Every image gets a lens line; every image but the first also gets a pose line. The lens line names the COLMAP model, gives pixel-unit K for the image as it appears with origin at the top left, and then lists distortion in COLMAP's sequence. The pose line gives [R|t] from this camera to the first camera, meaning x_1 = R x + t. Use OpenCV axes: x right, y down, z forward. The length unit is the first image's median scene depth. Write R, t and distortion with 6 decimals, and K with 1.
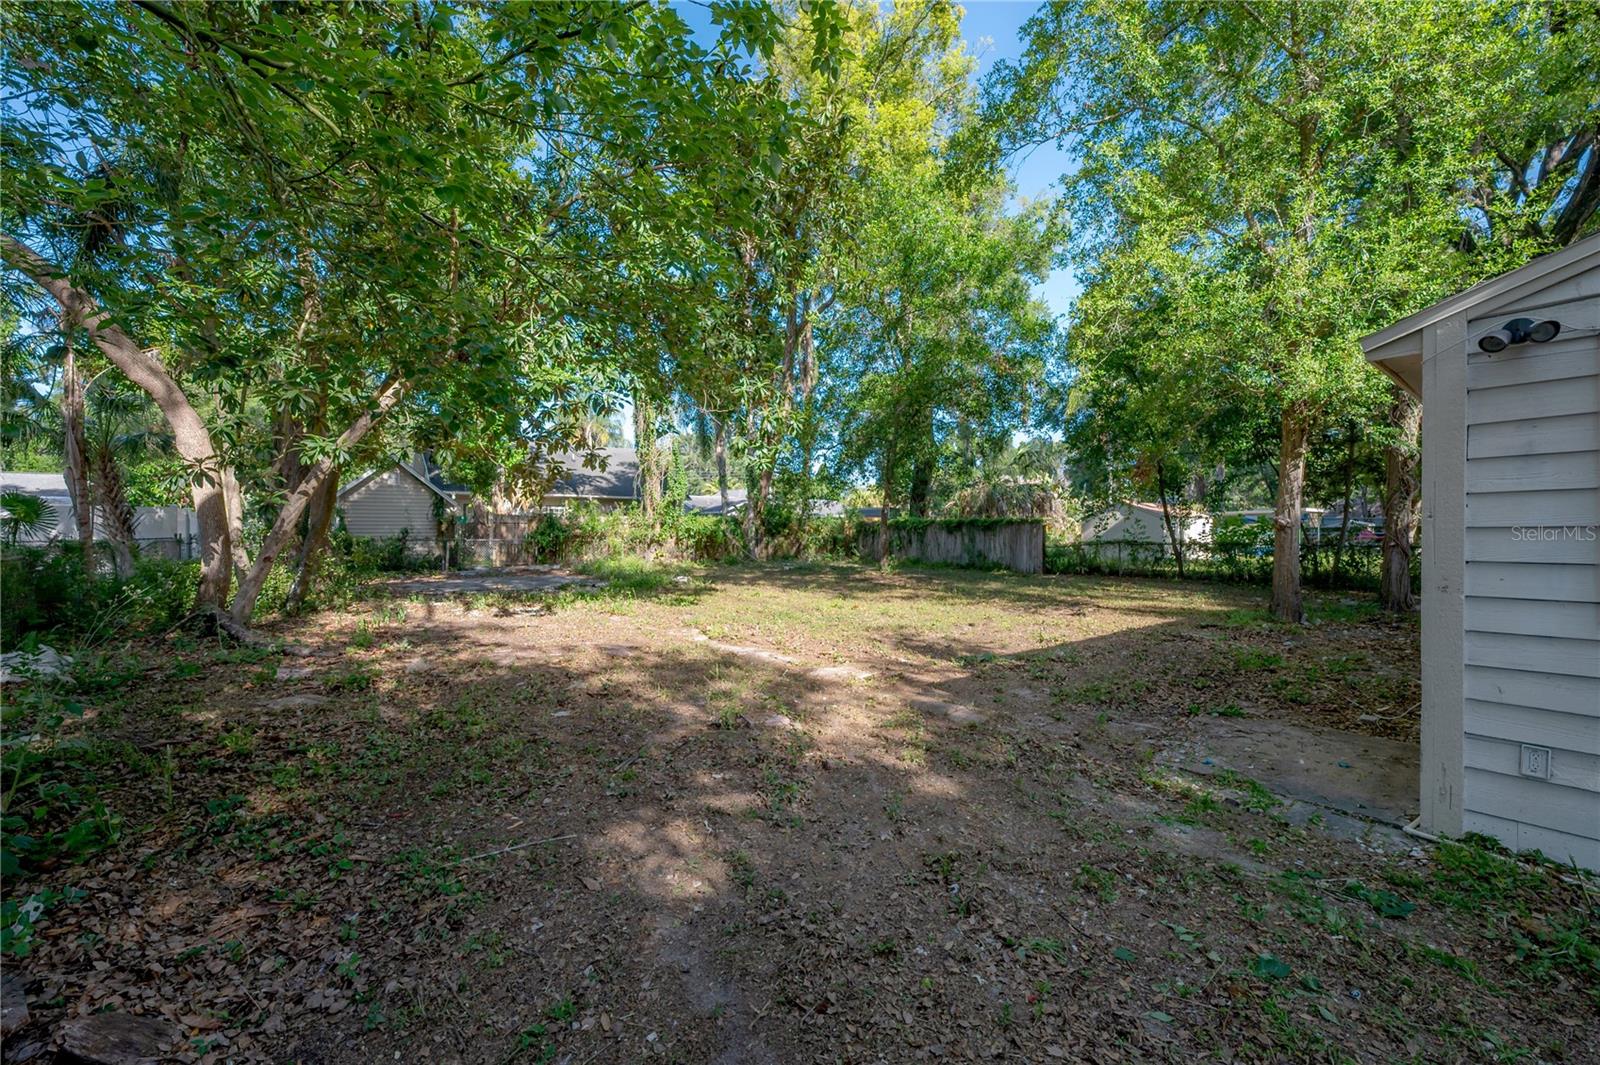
lens RADIAL K [[637.6, 0, 795.8], [0, 637.6, 523.0], [0, 0, 1]] dist [0.000646, 0.000225]
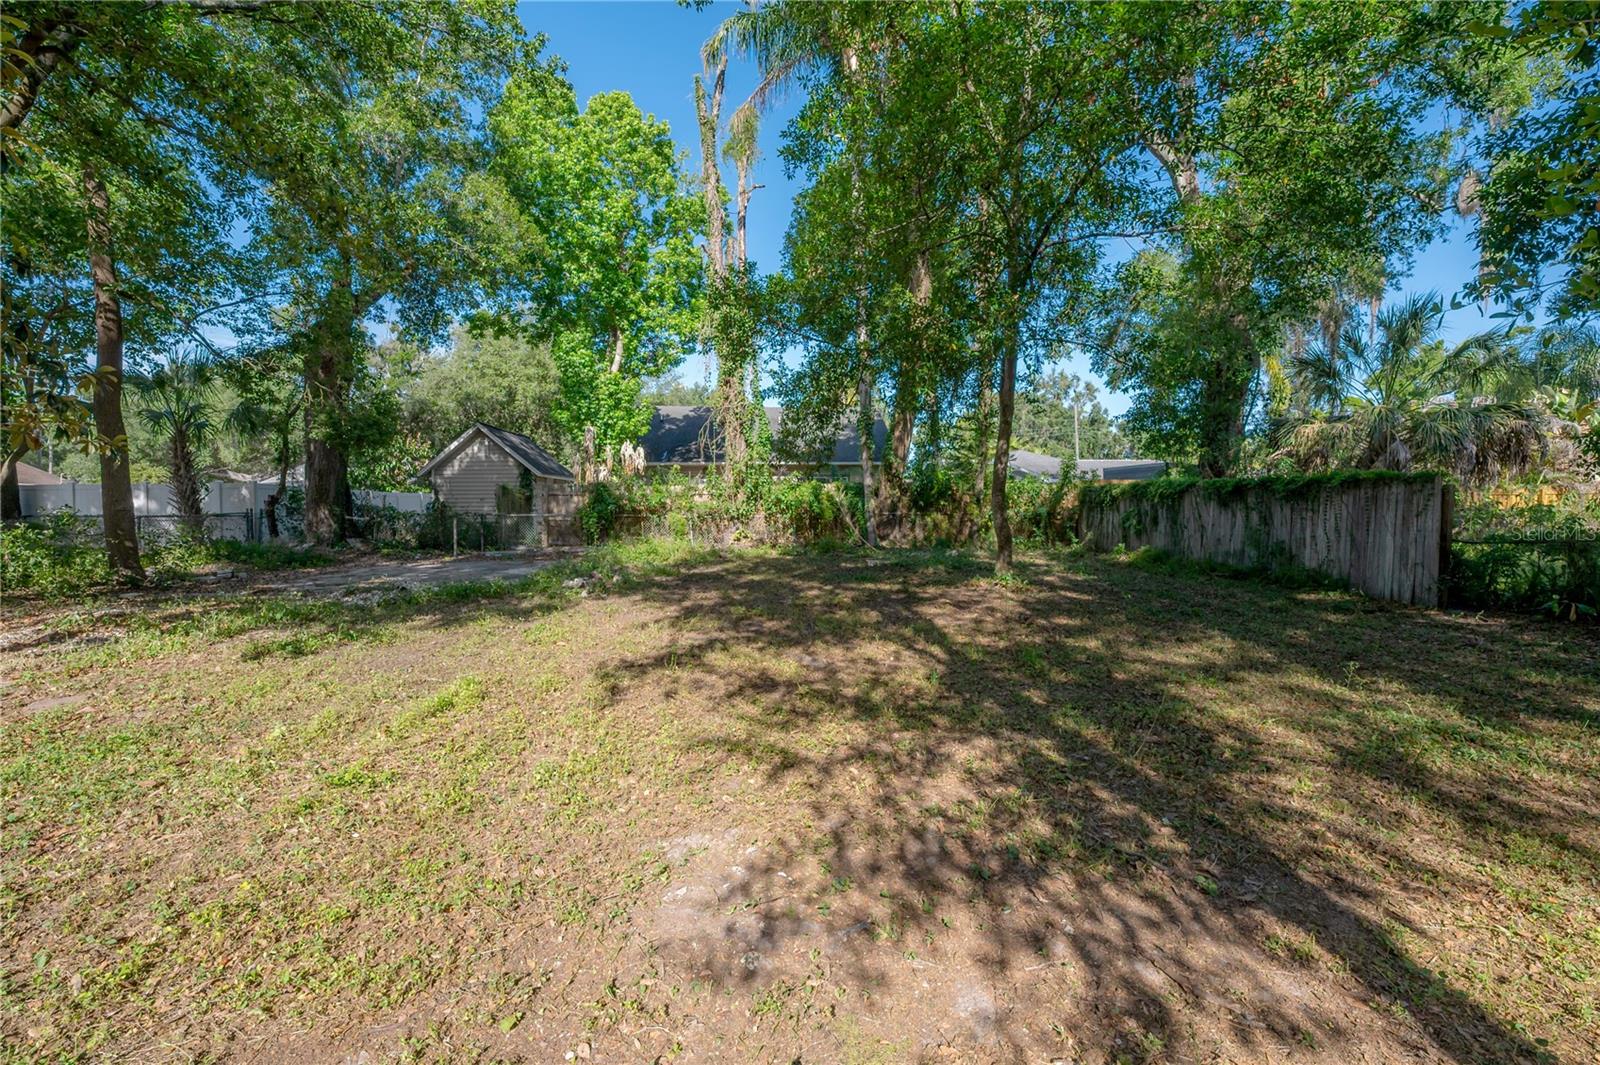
lens RADIAL K [[637.6, 0, 795.8], [0, 637.6, 523.0], [0, 0, 1]] dist [0.000646, 0.000225]
pose [[0.861937, 0.008403, -0.506946, 0.198916], [0.014774, 0.999022, 0.041679, 0.003197], [0.506801, -0.043414, 0.860969, 0.376005]]
